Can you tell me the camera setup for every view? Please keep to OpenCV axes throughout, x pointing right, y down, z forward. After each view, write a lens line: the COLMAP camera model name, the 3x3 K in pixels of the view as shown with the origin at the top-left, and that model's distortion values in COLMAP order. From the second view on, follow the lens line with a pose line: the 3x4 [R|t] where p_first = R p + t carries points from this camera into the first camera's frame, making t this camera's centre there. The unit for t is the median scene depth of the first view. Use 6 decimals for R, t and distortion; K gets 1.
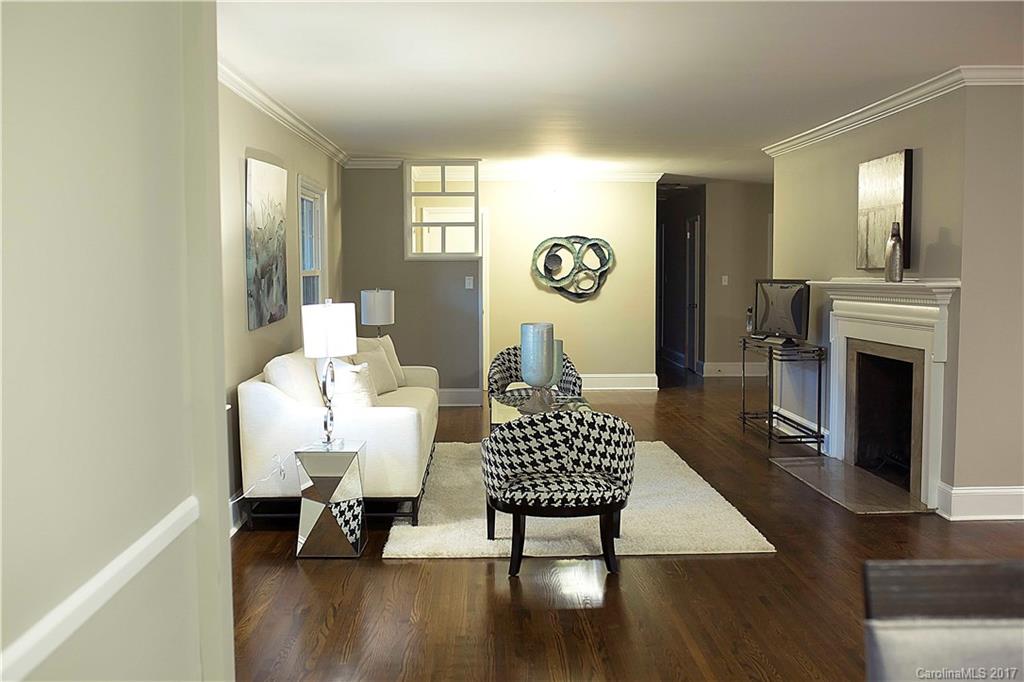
lens RADIAL K [[961.5, 0, 511.7], [0, 961.5, 342.2], [0, 0, 1]] dist [-0.038213, 0.000000]
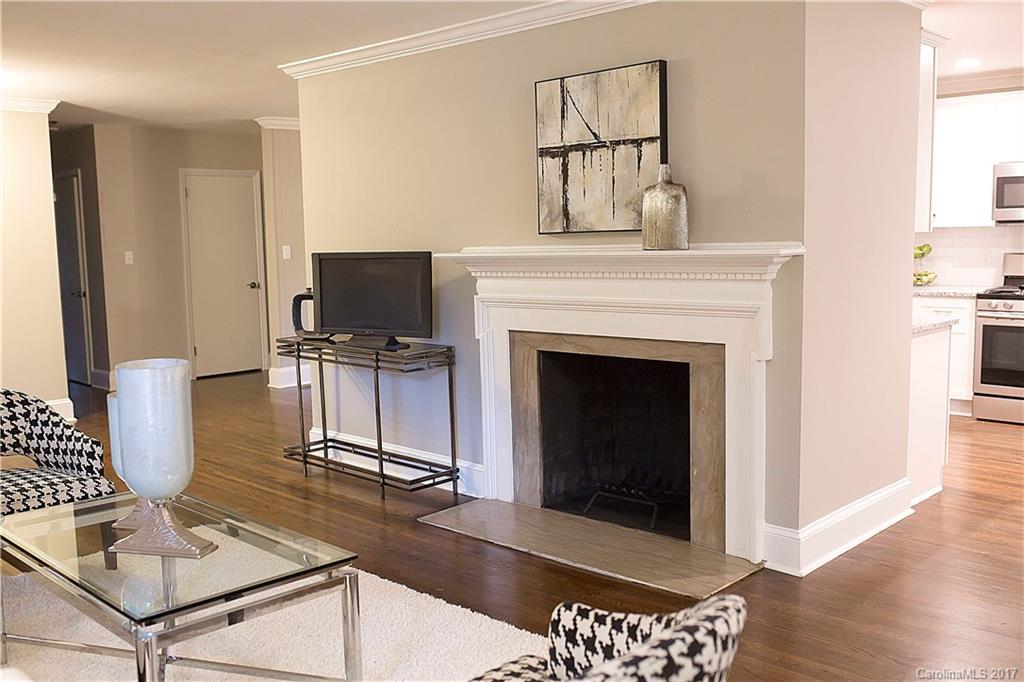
lens RADIAL K [[961.5, 0, 512.4], [0, 961.5, 337.2], [0, 0, 1]] dist [-0.038213, 0.000000]
pose [[0.717284, -0.085985, 0.691455, -0.139949], [0.070455, 0.996221, 0.050797, -0.035721], [-0.693209, 0.012281, 0.720632, 0.473044]]
